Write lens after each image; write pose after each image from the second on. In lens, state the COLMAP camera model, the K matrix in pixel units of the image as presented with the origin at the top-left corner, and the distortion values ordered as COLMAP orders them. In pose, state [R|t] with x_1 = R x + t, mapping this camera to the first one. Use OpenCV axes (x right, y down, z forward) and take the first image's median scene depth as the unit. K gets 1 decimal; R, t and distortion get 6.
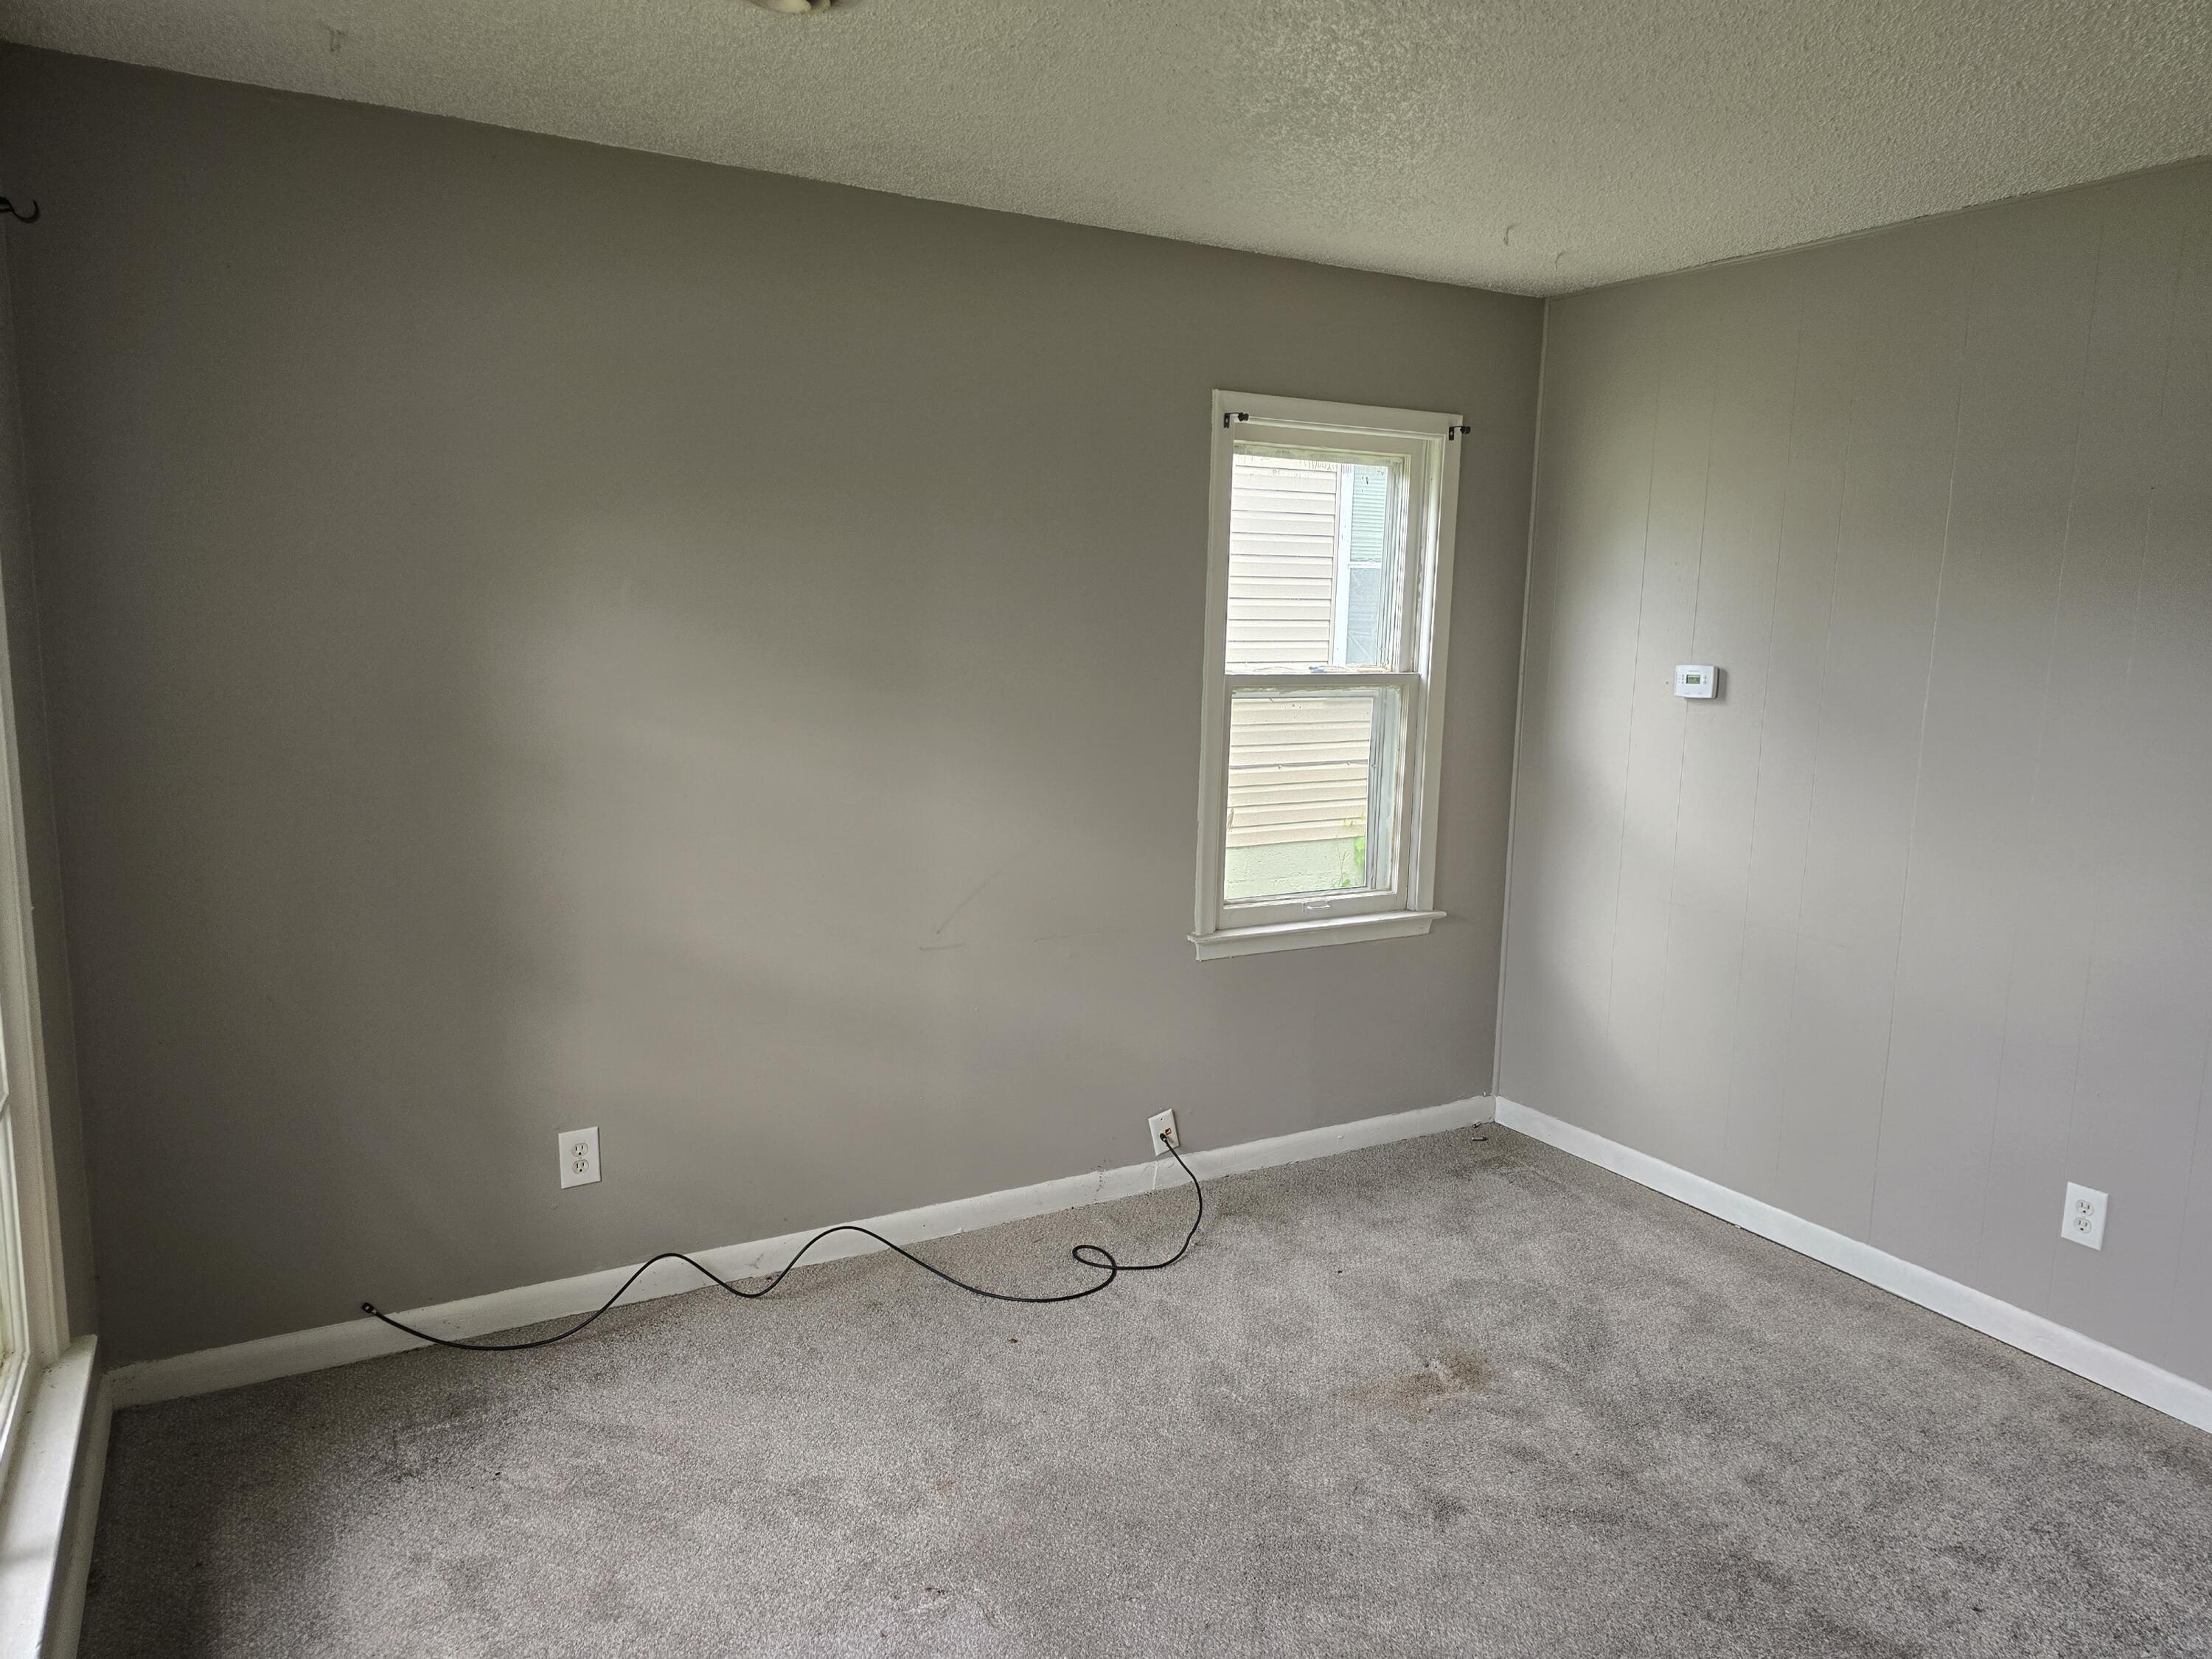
lens RADIAL K [[1565.0, 0, 1106.0], [0, 1565.0, 829.5], [0, 0, 1]] dist [0.049437, 0.000607]
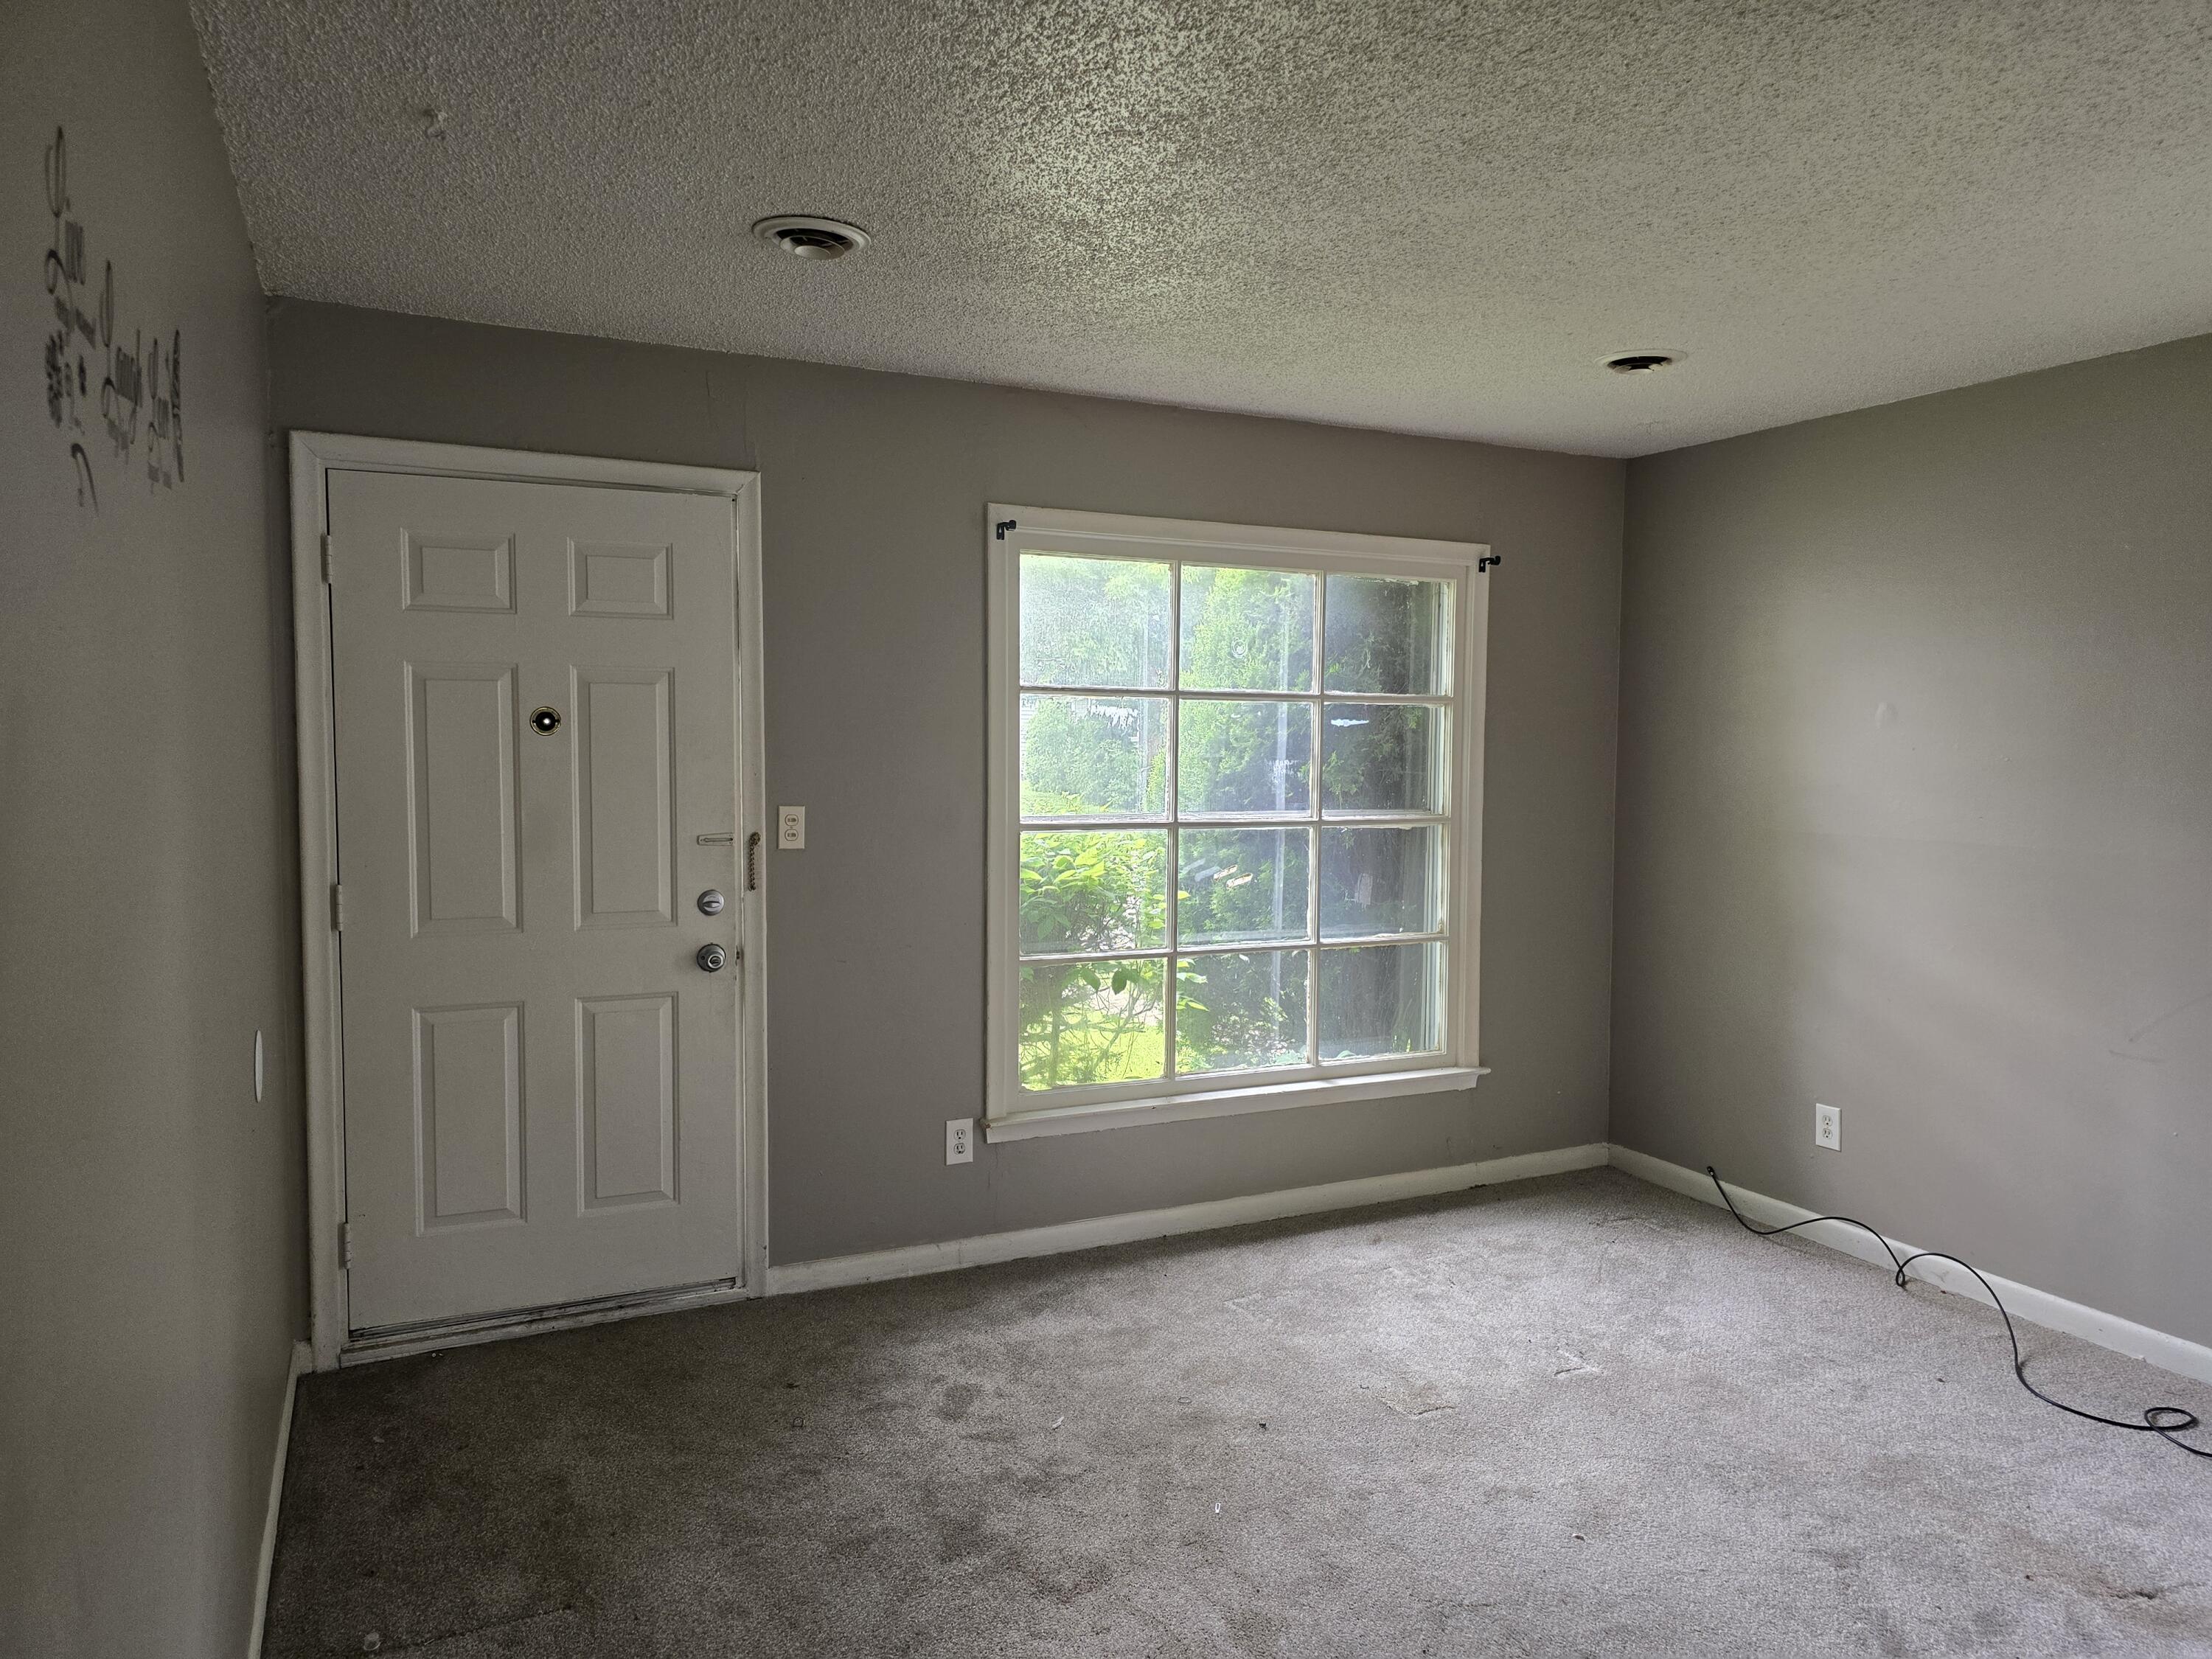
lens RADIAL K [[1492.9, 0, 1106.0], [0, 1492.9, 829.5], [0, 0, 1]] dist [0.042242, -0.047656]
pose [[-0.063325, 0.043213, -0.997057, 1.101209], [-0.182217, 0.981768, 0.054124, 0.000397], [0.981217, 0.185108, -0.054296, 0.463426]]
